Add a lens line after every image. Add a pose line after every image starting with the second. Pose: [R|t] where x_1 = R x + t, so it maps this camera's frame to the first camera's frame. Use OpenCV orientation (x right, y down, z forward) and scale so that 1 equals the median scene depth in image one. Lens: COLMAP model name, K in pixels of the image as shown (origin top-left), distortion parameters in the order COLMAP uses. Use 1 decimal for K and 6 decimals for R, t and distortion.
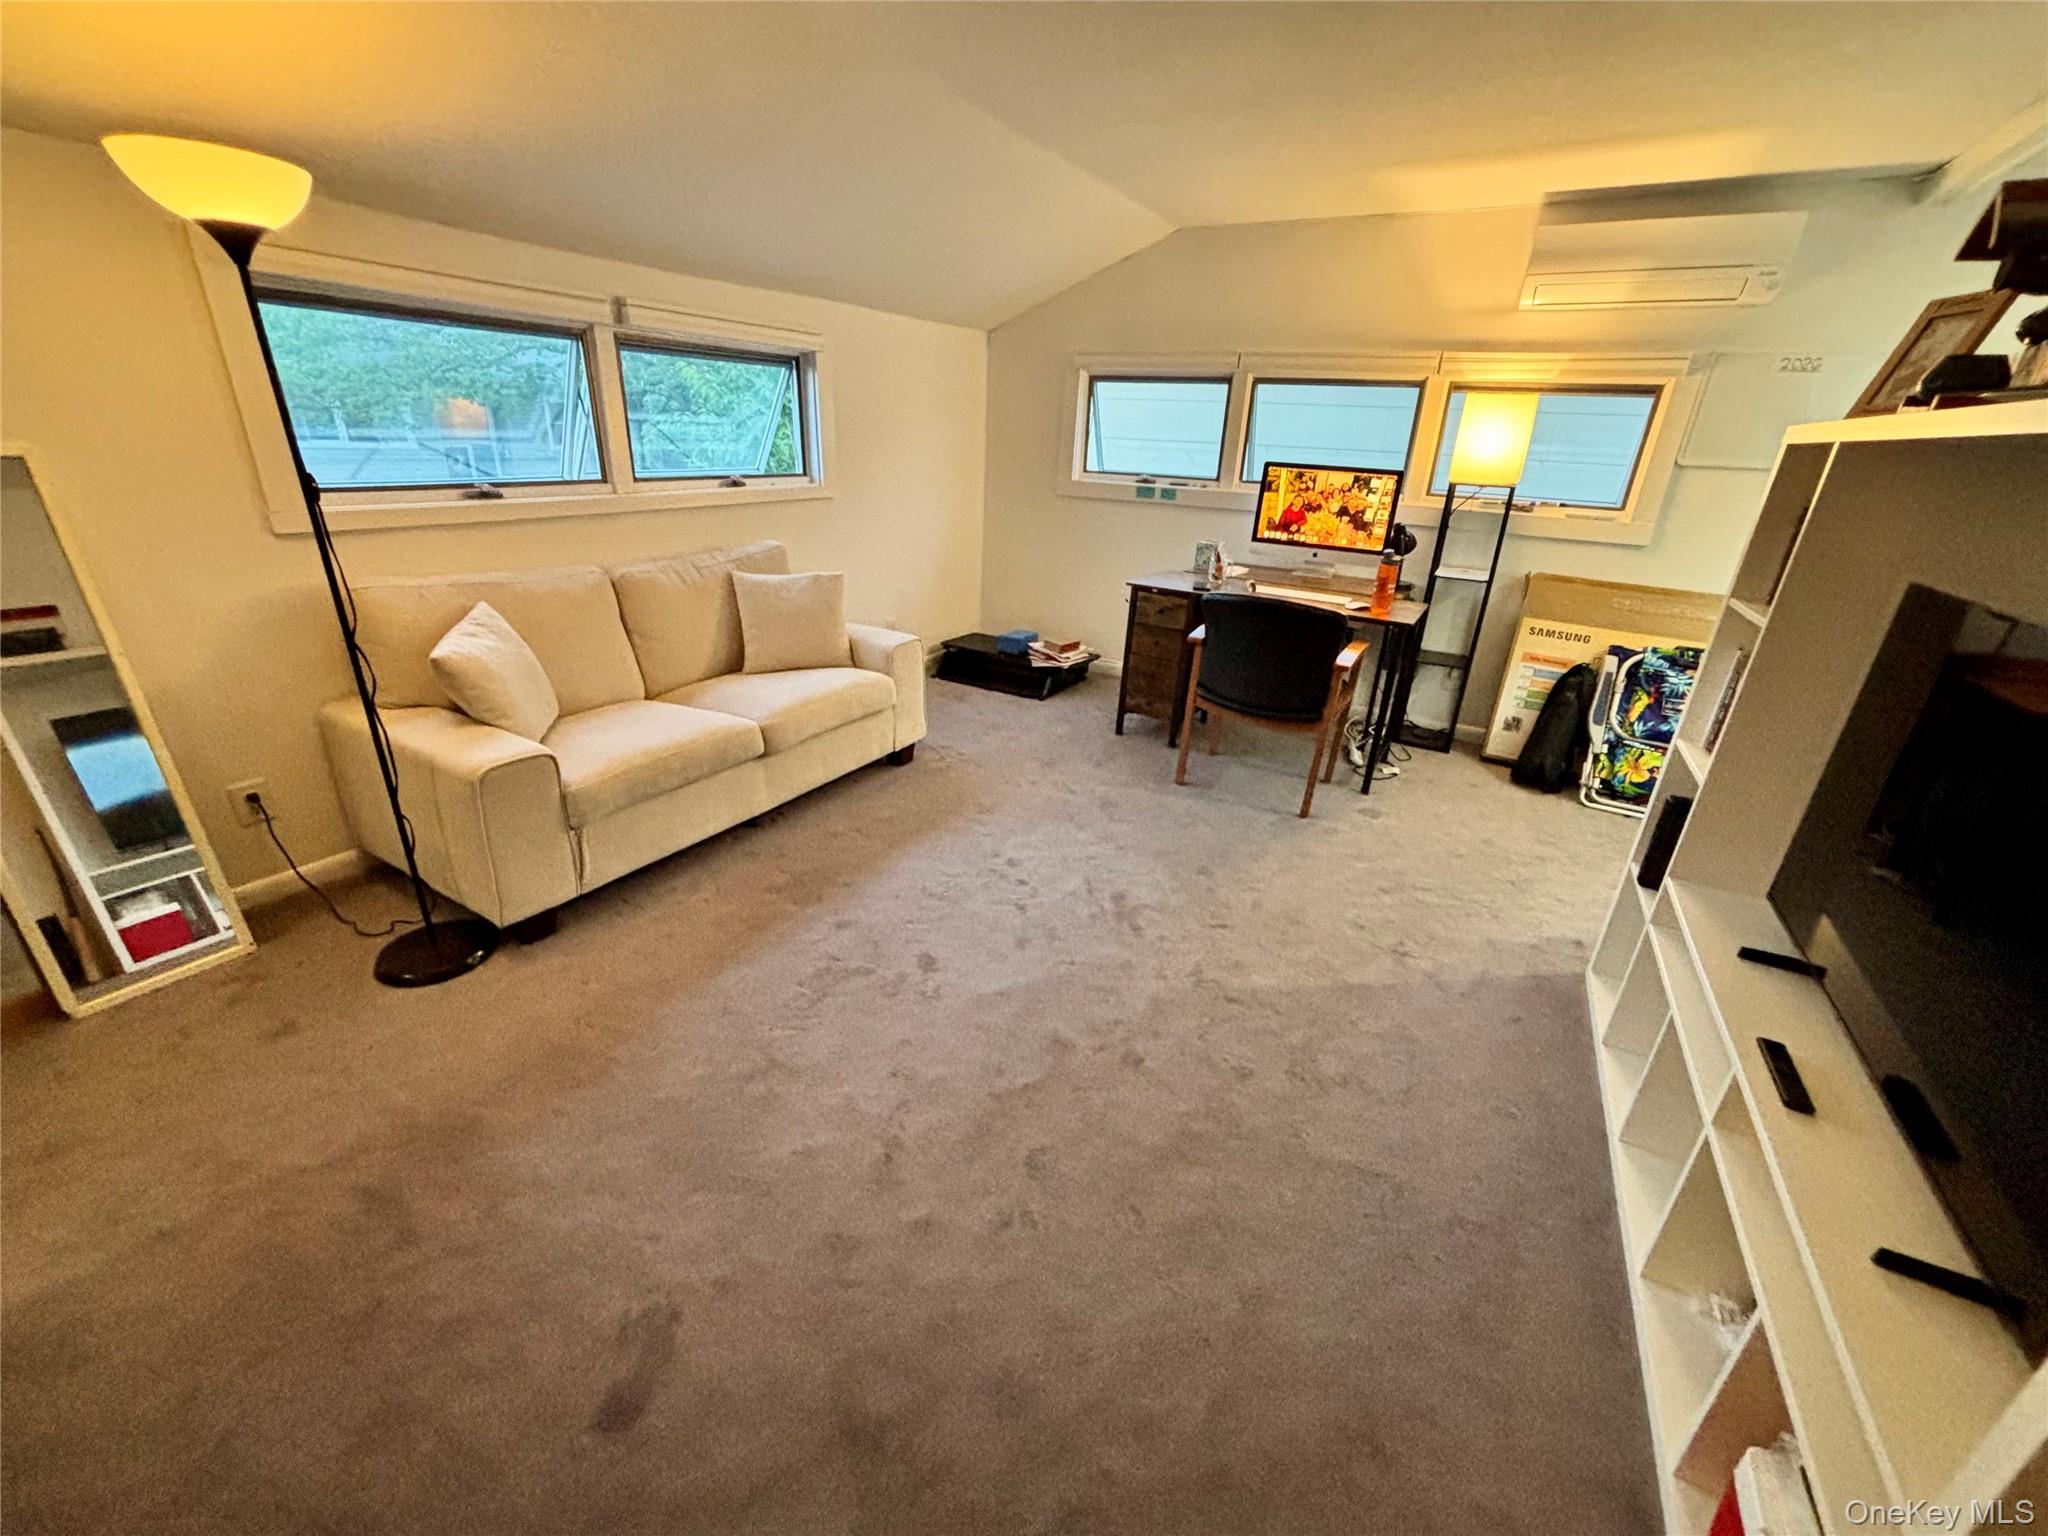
lens RADIAL K [[823.3, 0, 1015.0], [0, 823.3, 768.1], [0, 0, 1]] dist [-0.001705, -0.000557]
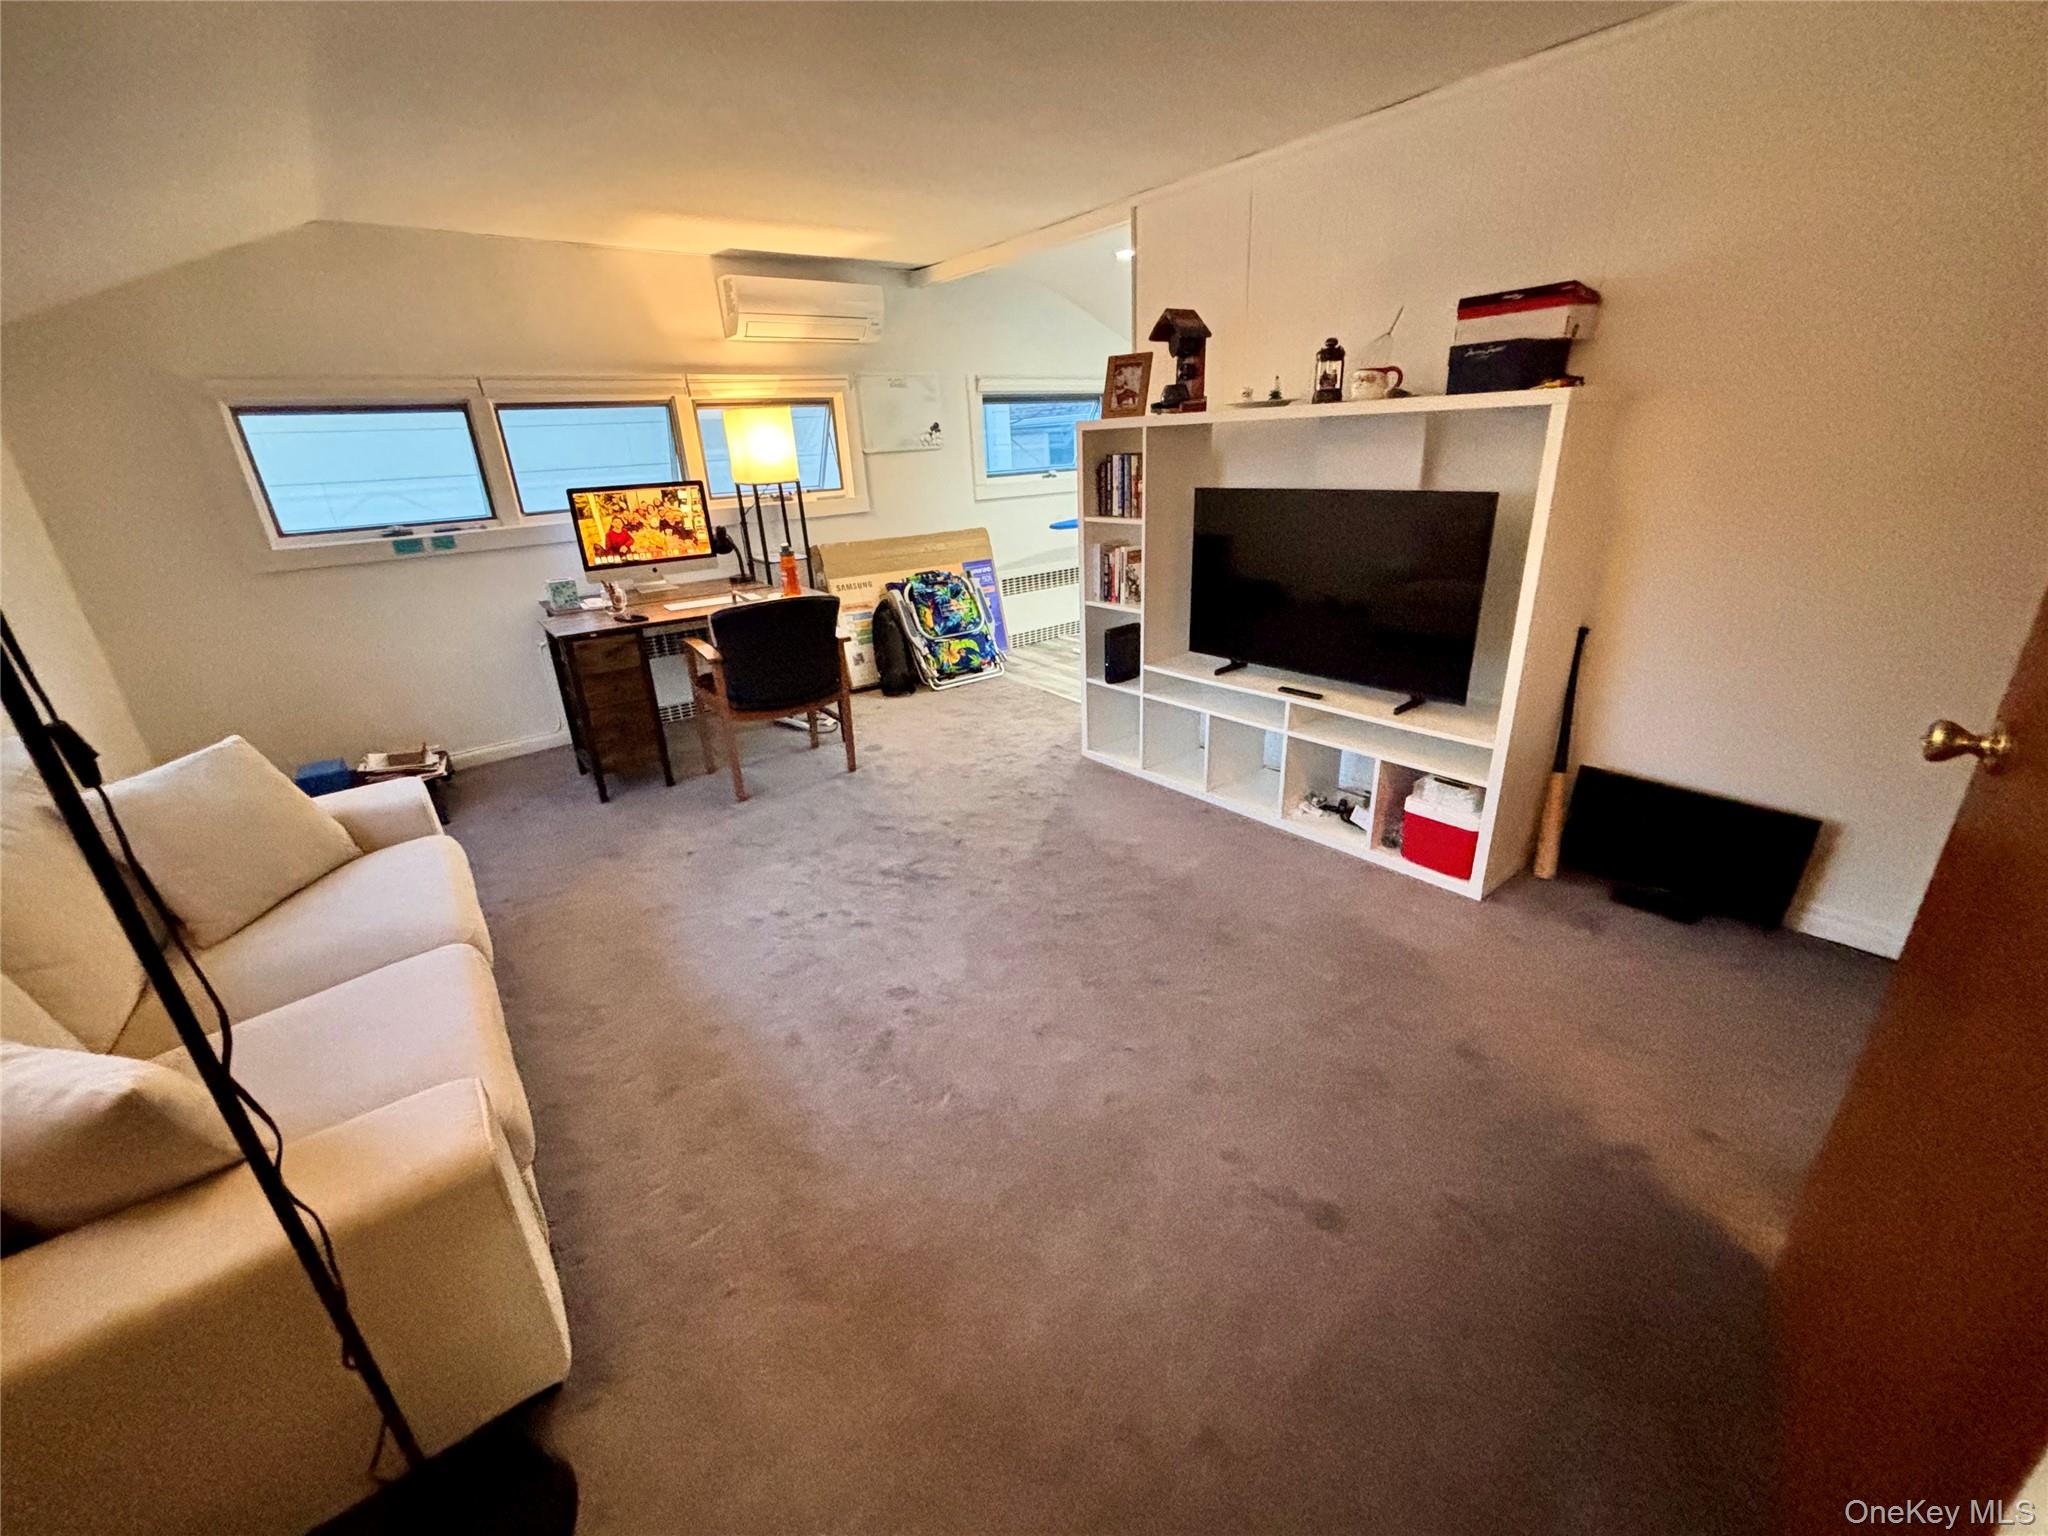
lens RADIAL K [[823.3, 0, 1013.7], [0, 823.3, 769.6], [0, 0, 1]] dist [-0.001705, -0.000557]
pose [[0.382122, -0.400774, 0.832684, -0.452065], [0.413299, 0.880042, 0.233903, -0.101911], [-0.826539, 0.254768, 0.501923, 0.189327]]
